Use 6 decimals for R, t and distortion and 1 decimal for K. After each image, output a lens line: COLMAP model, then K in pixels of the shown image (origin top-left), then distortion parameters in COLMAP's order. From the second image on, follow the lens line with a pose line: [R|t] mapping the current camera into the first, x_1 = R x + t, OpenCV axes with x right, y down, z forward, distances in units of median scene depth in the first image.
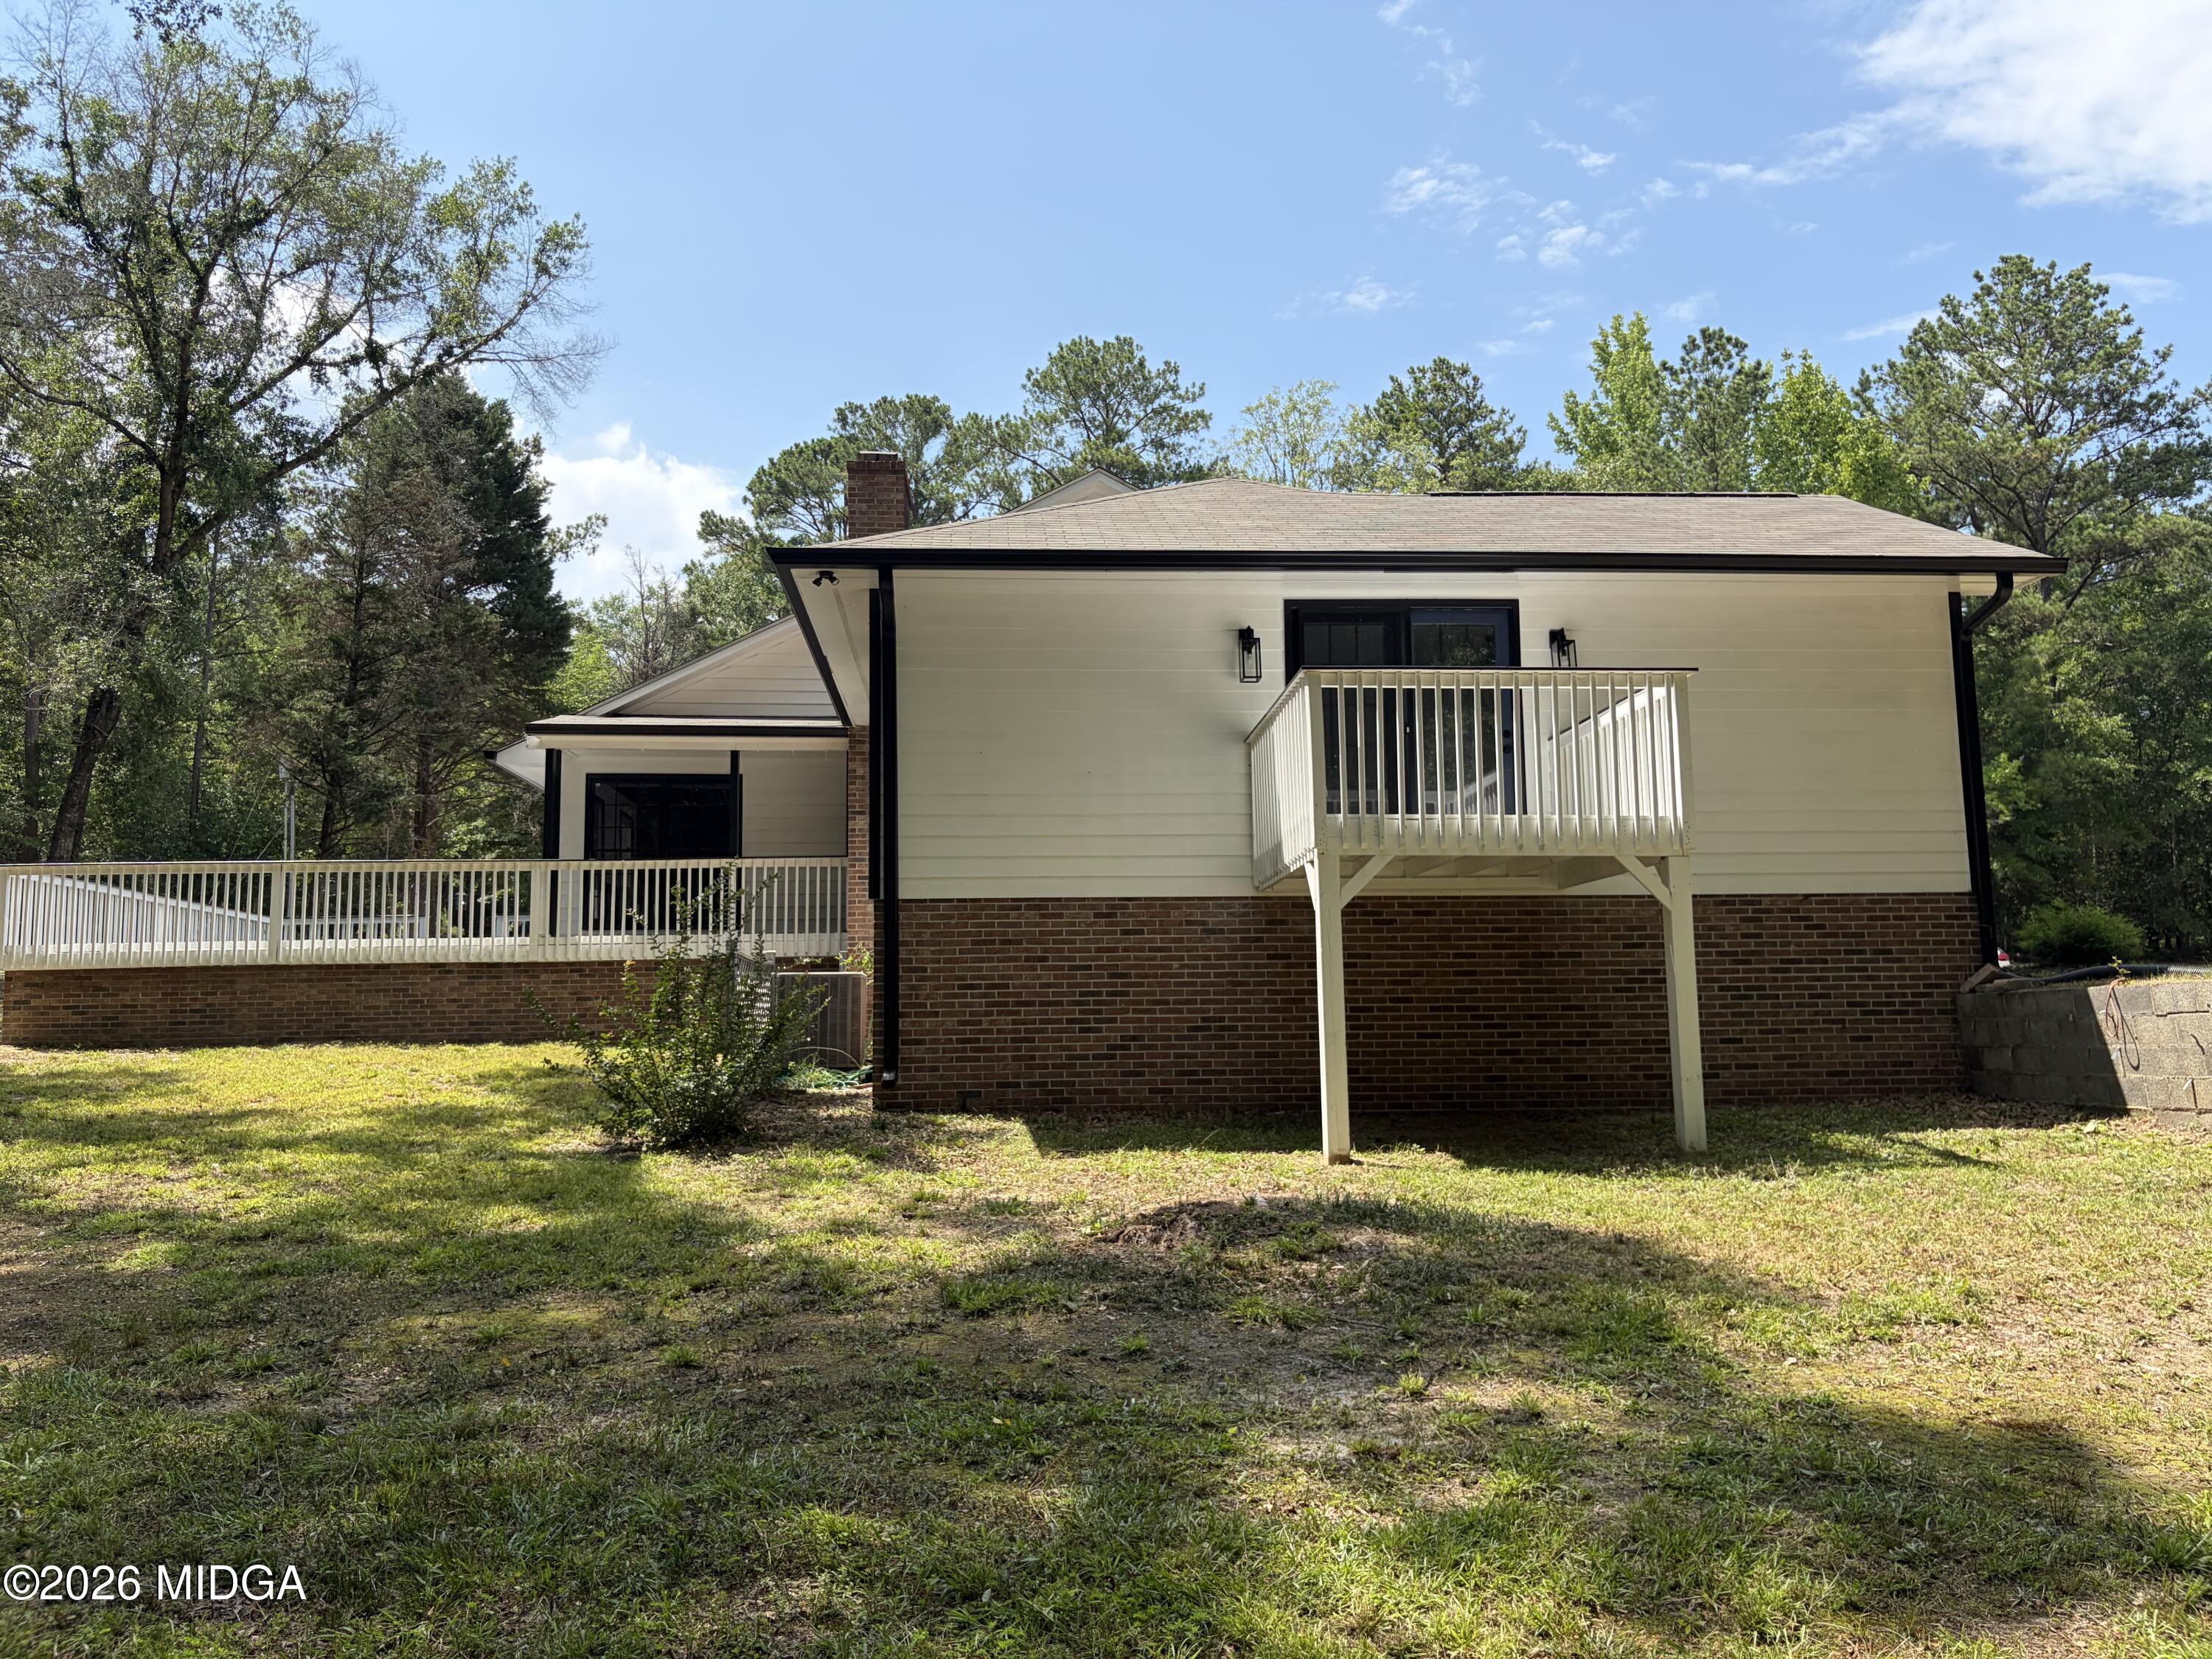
lens RADIAL K [[1649.5, 0, 1106.0], [0, 1649.5, 829.5], [0, 0, 1]] dist [0.004668, 0.002454]
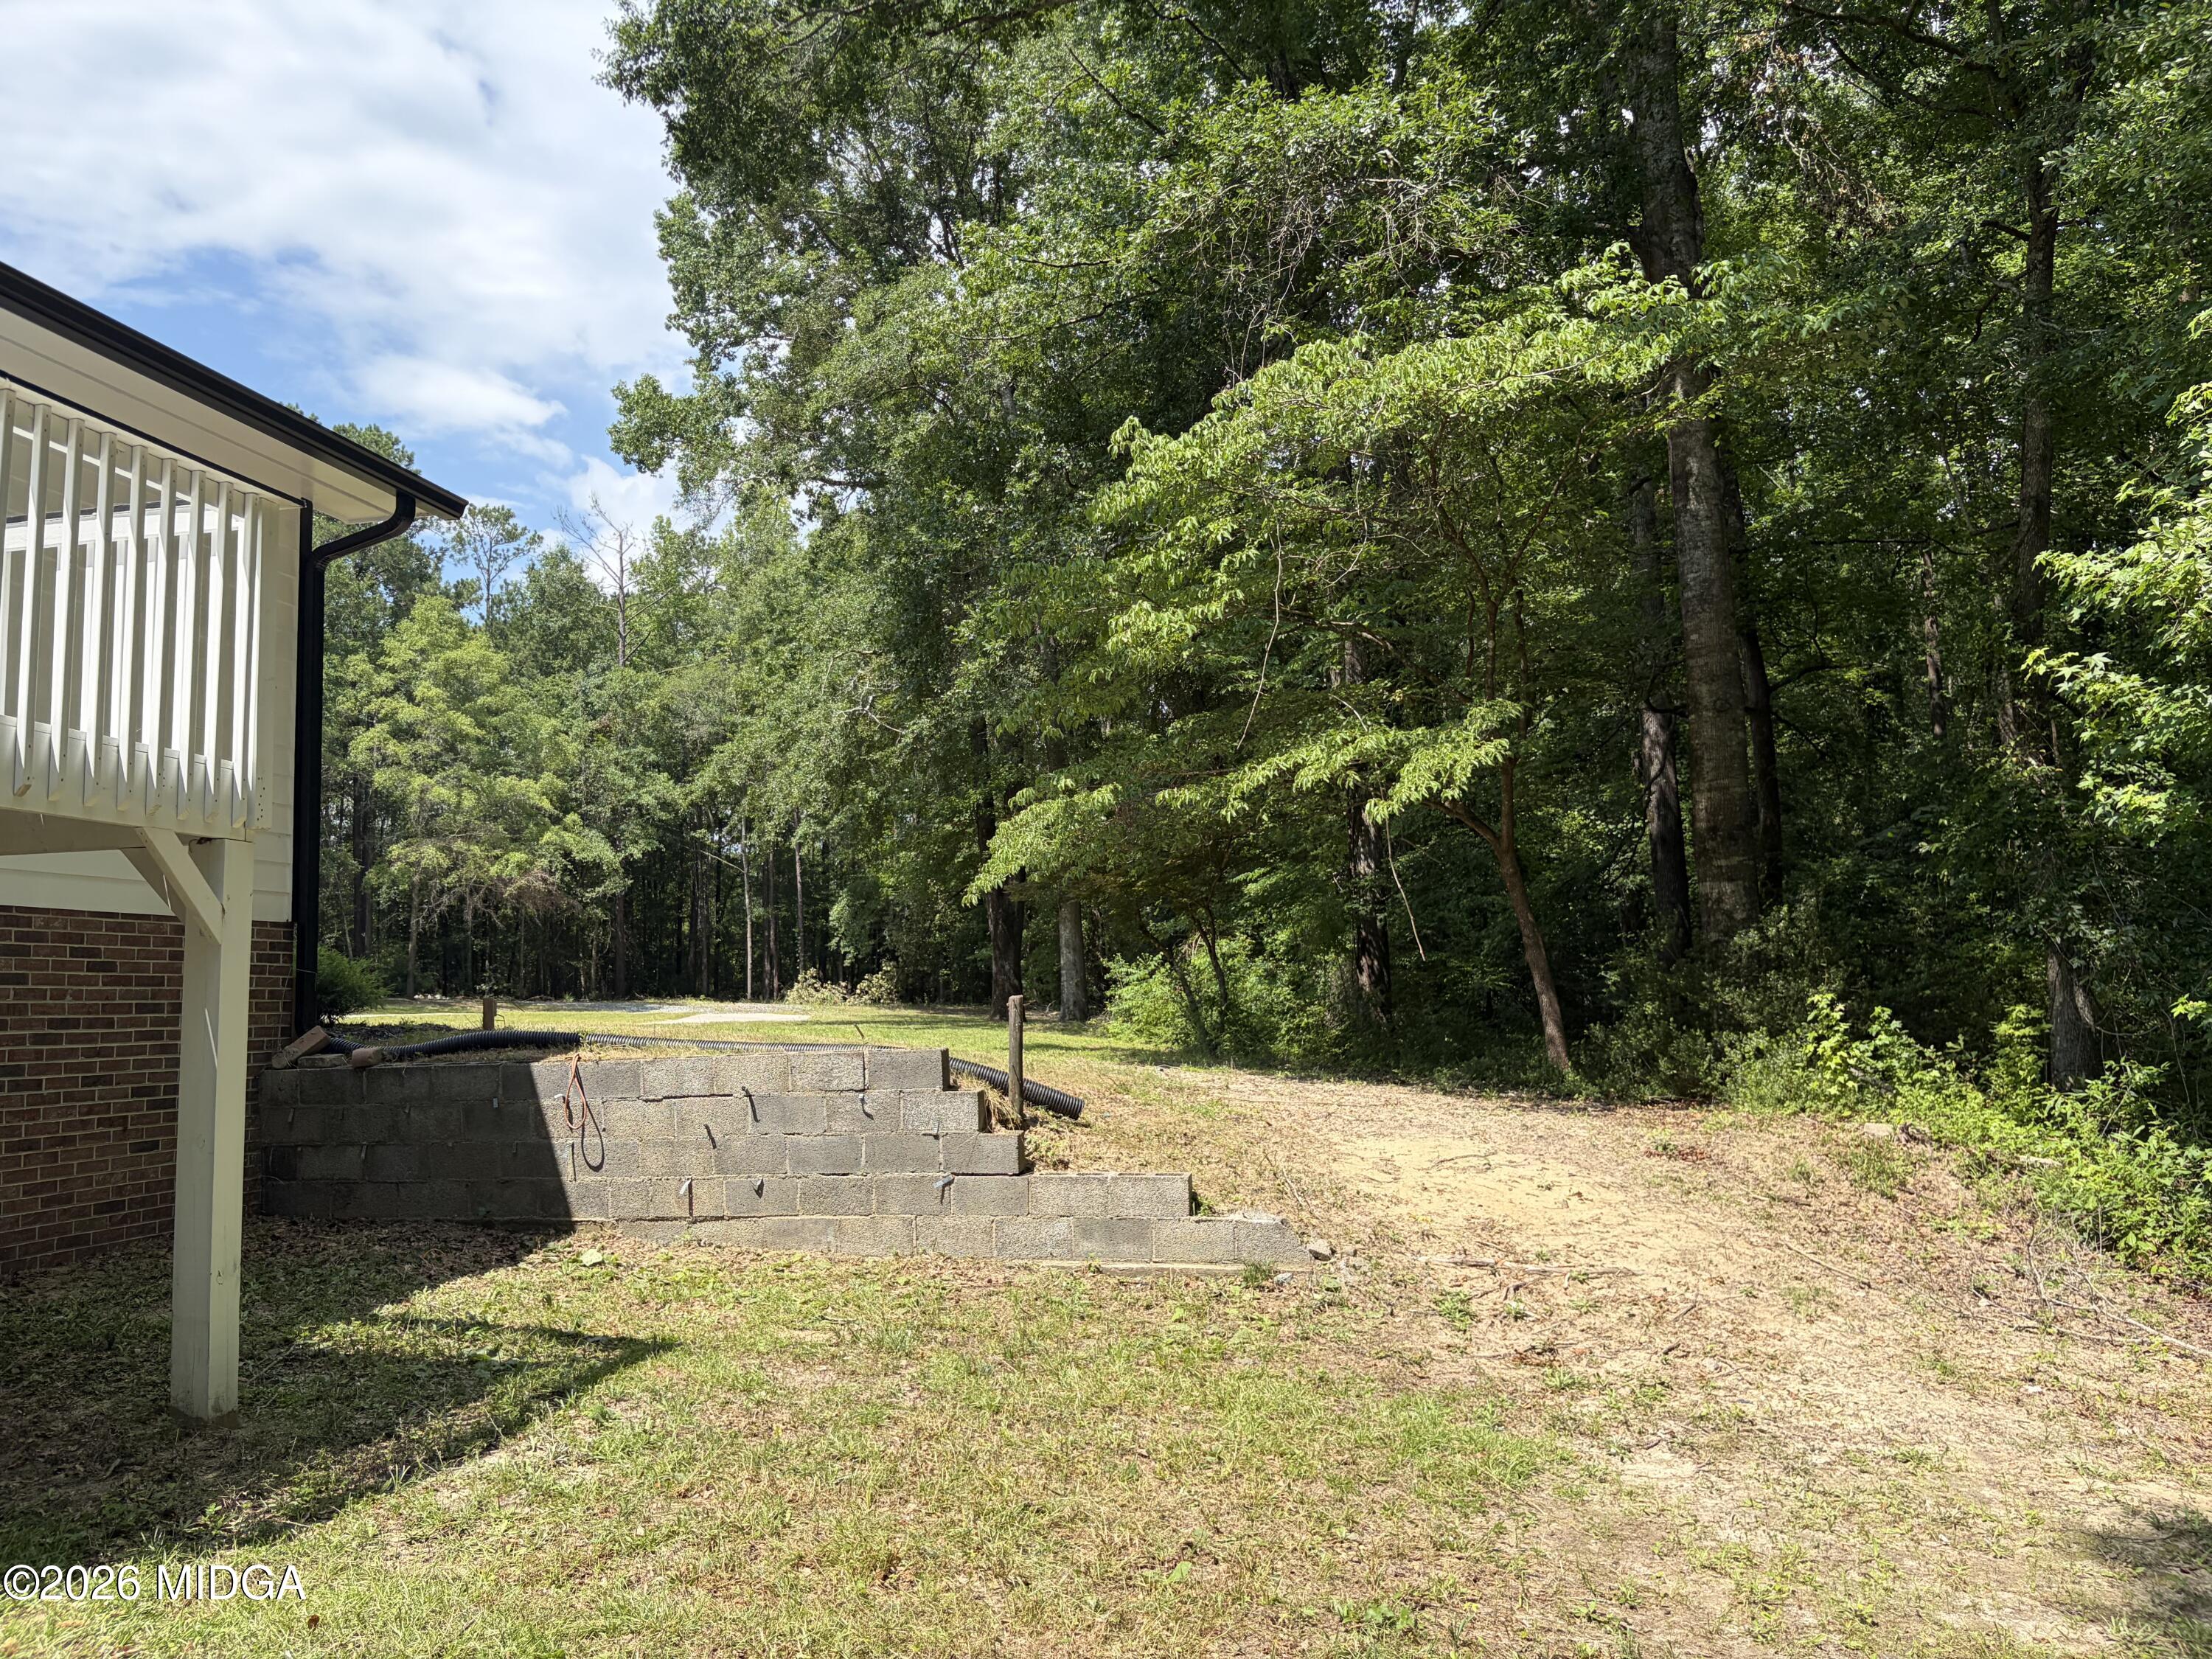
lens RADIAL K [[1631.9, 0, 1104.9], [0, 1631.9, 800.0], [0, 0, 1]] dist [0.001487, -0.000762]
pose [[0.275452, 0.127095, 0.952876, -0.060604], [-0.093830, 0.990043, -0.104928, 0.030523], [-0.956725, -0.060506, 0.284635, 0.549859]]
